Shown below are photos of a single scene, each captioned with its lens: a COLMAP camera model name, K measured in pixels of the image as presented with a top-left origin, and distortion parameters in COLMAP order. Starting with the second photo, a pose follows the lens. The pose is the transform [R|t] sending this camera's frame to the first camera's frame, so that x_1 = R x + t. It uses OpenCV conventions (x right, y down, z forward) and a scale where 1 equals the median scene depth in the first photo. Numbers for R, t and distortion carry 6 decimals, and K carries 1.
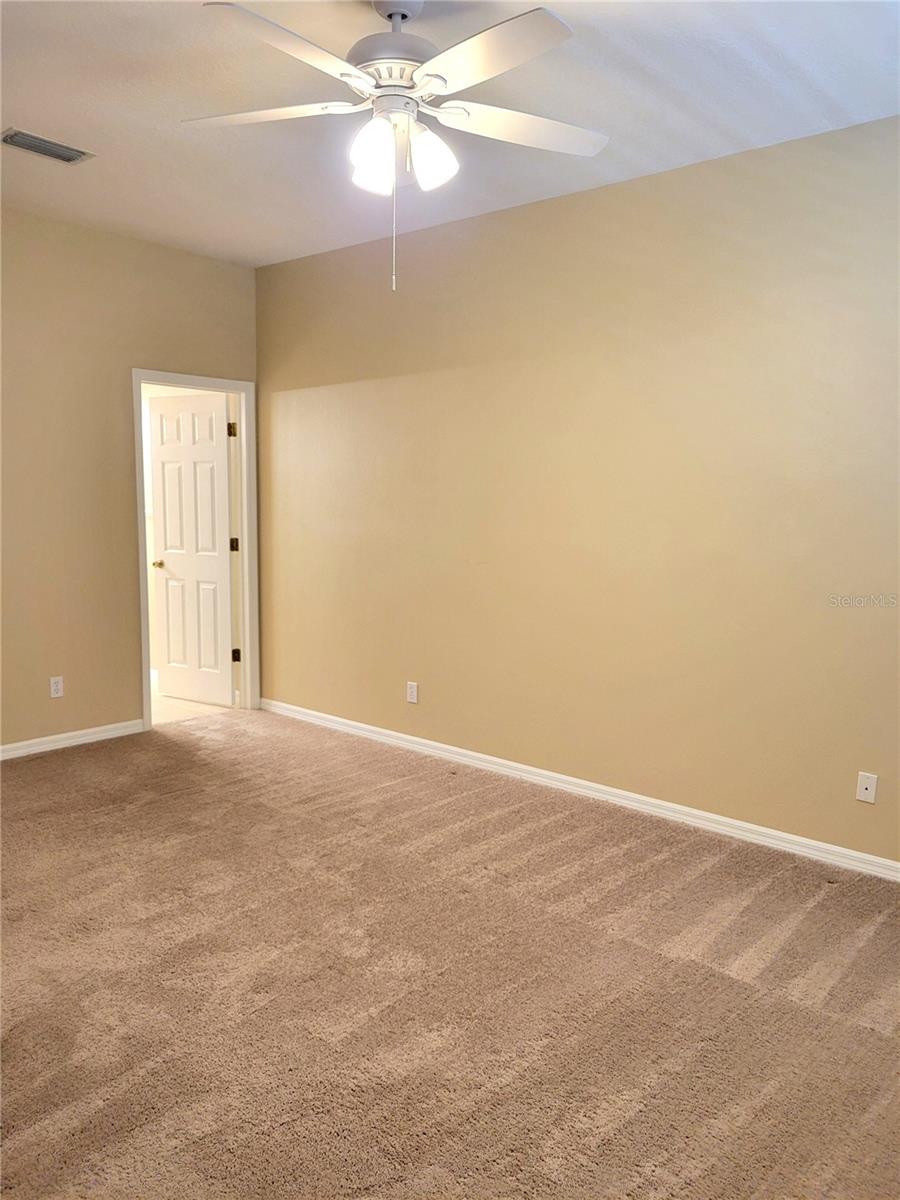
lens RADIAL K [[896.7, 0, 442.7], [0, 896.7, 604.1], [0, 0, 1]] dist [0.055216, -0.011939]
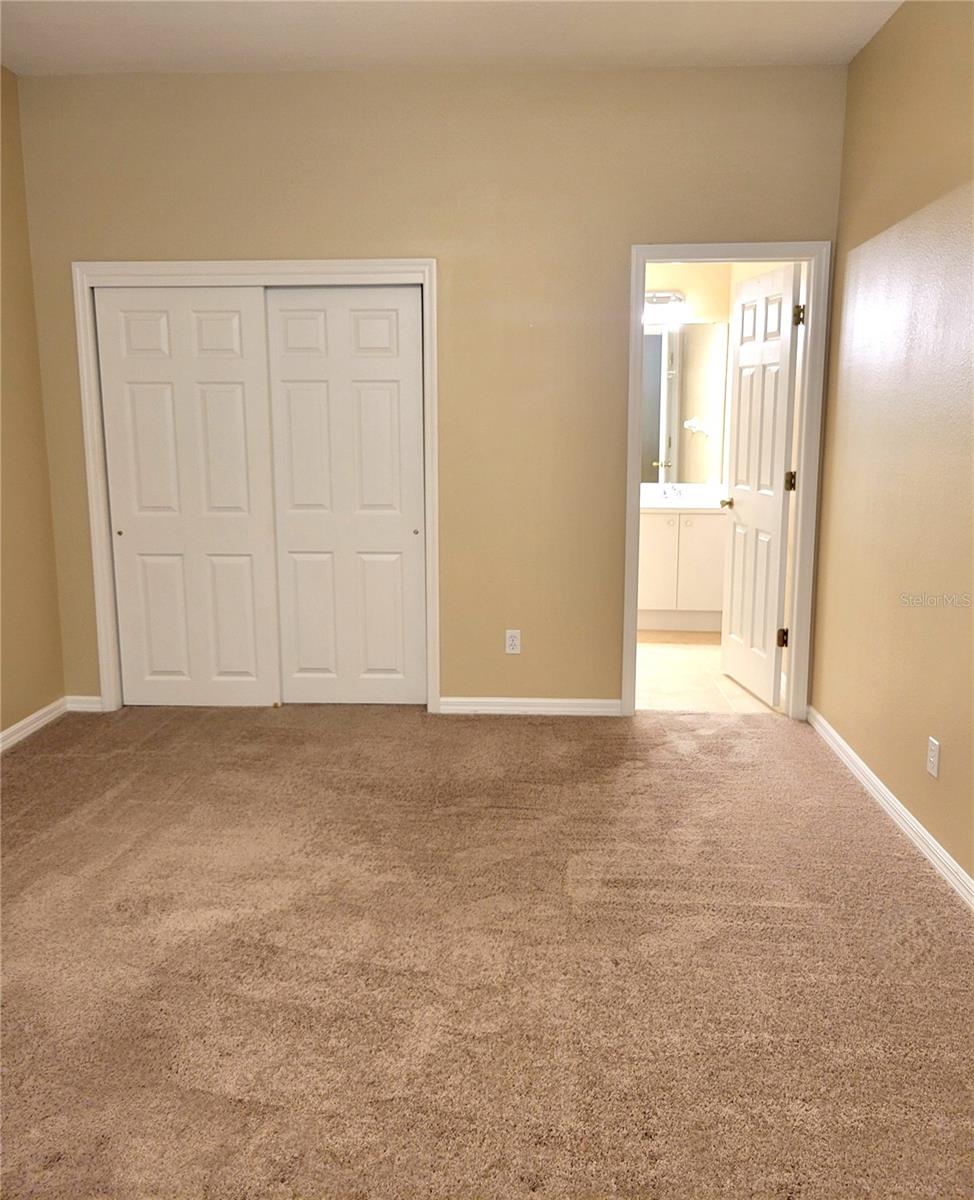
lens RADIAL K [[988.1, 0, 470.1], [0, 988.1, 564.8], [0, 0, 1]] dist [0.046169, -0.026449]
pose [[0.640130, 0.104870, -0.761075, 0.228754], [-0.085513, 0.994210, 0.065069, -0.034386], [0.763492, 0.023429, 0.645392, 0.353357]]
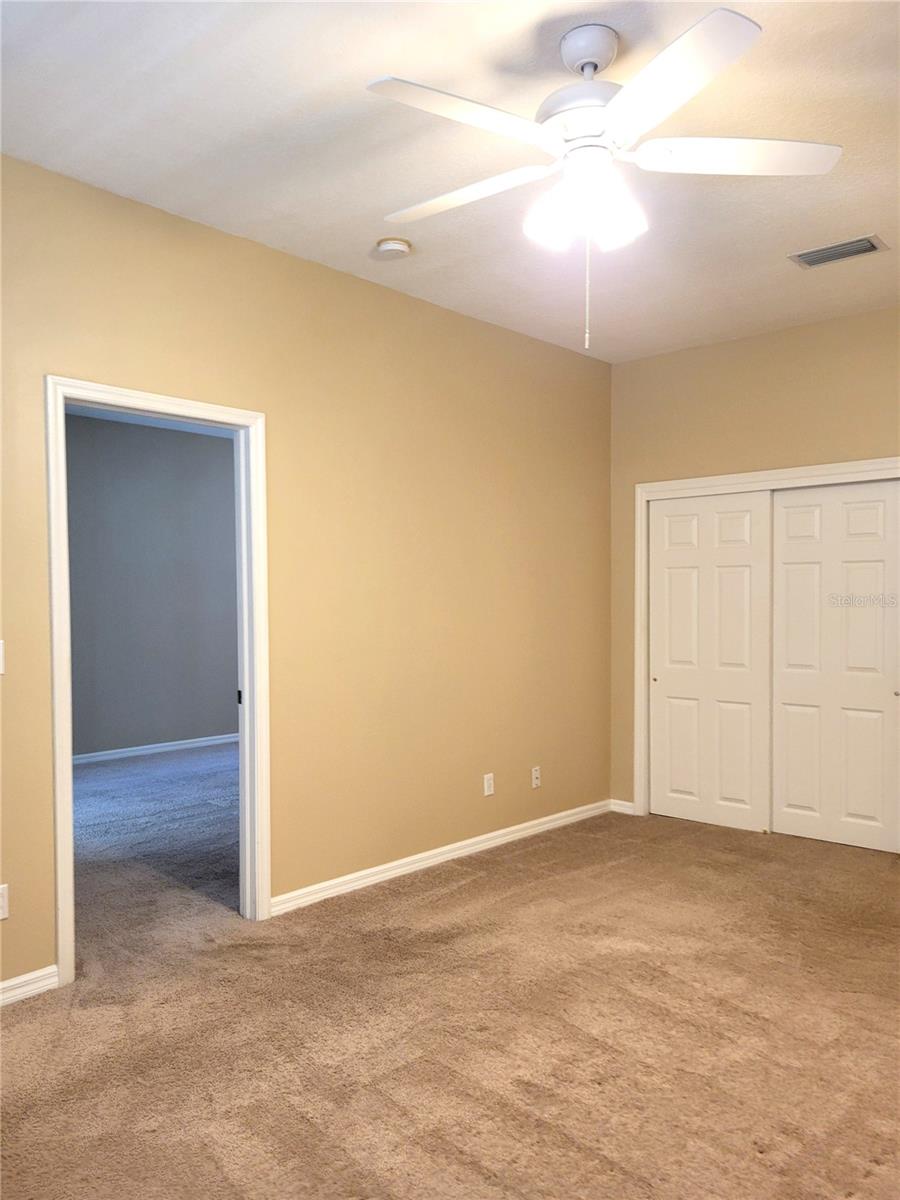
lens RADIAL K [[896.7, 0, 442.8], [0, 896.7, 608.5], [0, 0, 1]] dist [0.055216, -0.011939]
pose [[0.012915, 0.000257, -0.999917, 0.413483], [-0.123683, 0.992321, -0.001342, -0.029078], [0.992238, 0.123690, 0.012848, 0.413849]]
